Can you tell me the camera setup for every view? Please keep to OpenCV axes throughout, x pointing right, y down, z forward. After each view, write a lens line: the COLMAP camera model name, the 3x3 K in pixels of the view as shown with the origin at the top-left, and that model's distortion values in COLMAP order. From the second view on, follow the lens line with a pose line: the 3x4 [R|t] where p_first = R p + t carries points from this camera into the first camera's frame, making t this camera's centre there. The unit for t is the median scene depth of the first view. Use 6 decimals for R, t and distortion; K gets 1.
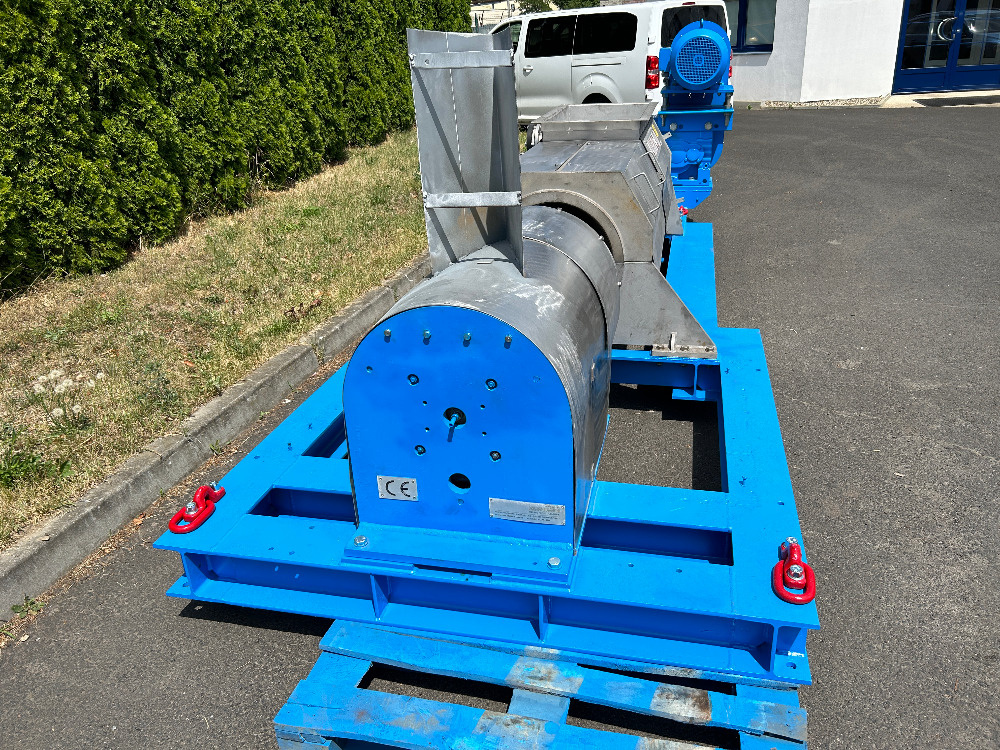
lens RADIAL K [[756.8, 0, 501.4], [0, 756.8, 374.7], [0, 0, 1]] dist [0.032495, -0.042819]
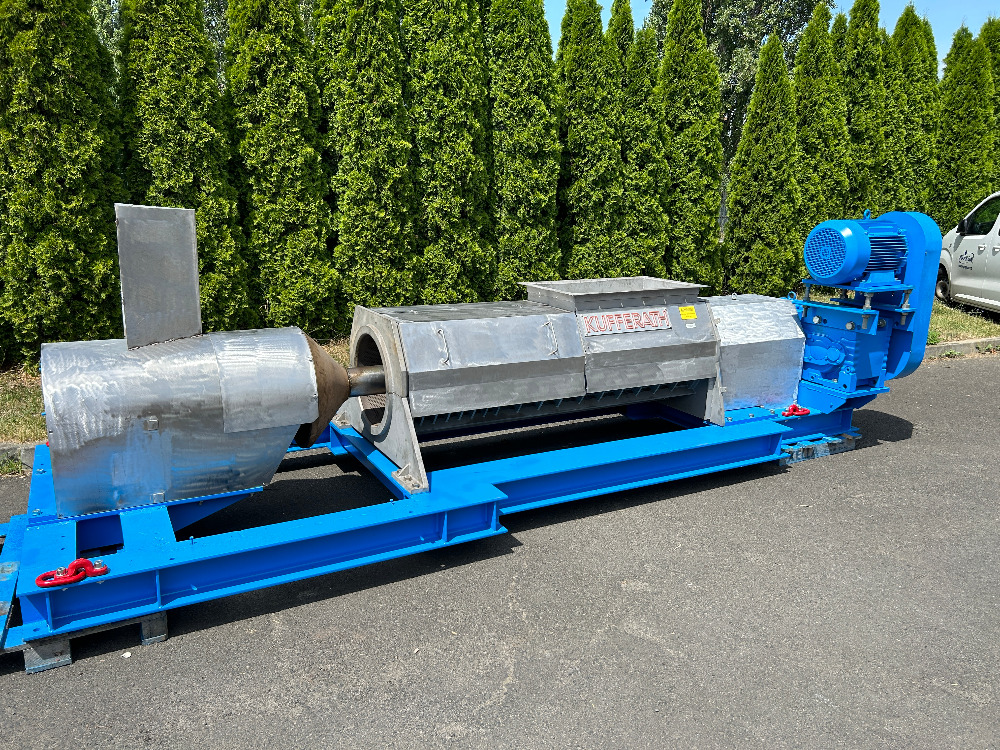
lens RADIAL K [[756.8, 0, 501.3], [0, 756.8, 379.9], [0, 0, 1]] dist [0.032495, -0.042819]
pose [[0.666920, 0.231091, -0.708389, 0.625735], [-0.344612, 0.938568, -0.018258, -0.114857], [0.660652, 0.256296, 0.705586, 0.139637]]
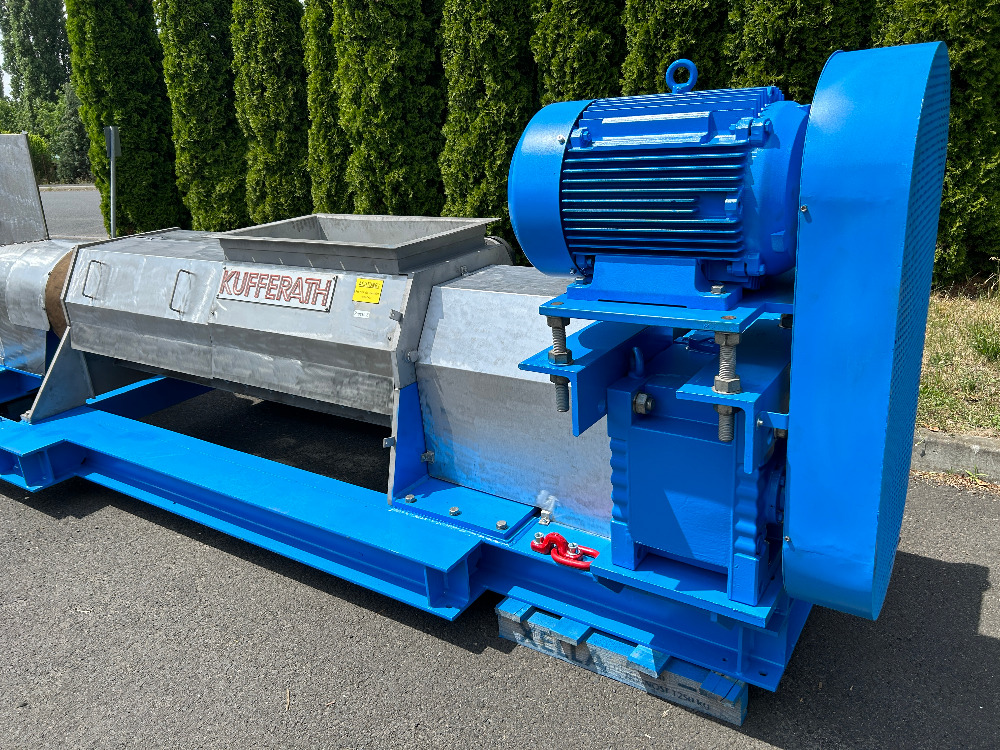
lens RADIAL K [[756.8, 0, 499.8], [0, 756.8, 368.8], [0, 0, 1]] dist [0.032495, -0.042819]
pose [[-0.352587, 0.368100, -0.860340, 0.548432], [-0.298389, 0.827166, 0.476193, -0.472076], [0.886931, 0.424616, -0.181811, 1.011247]]
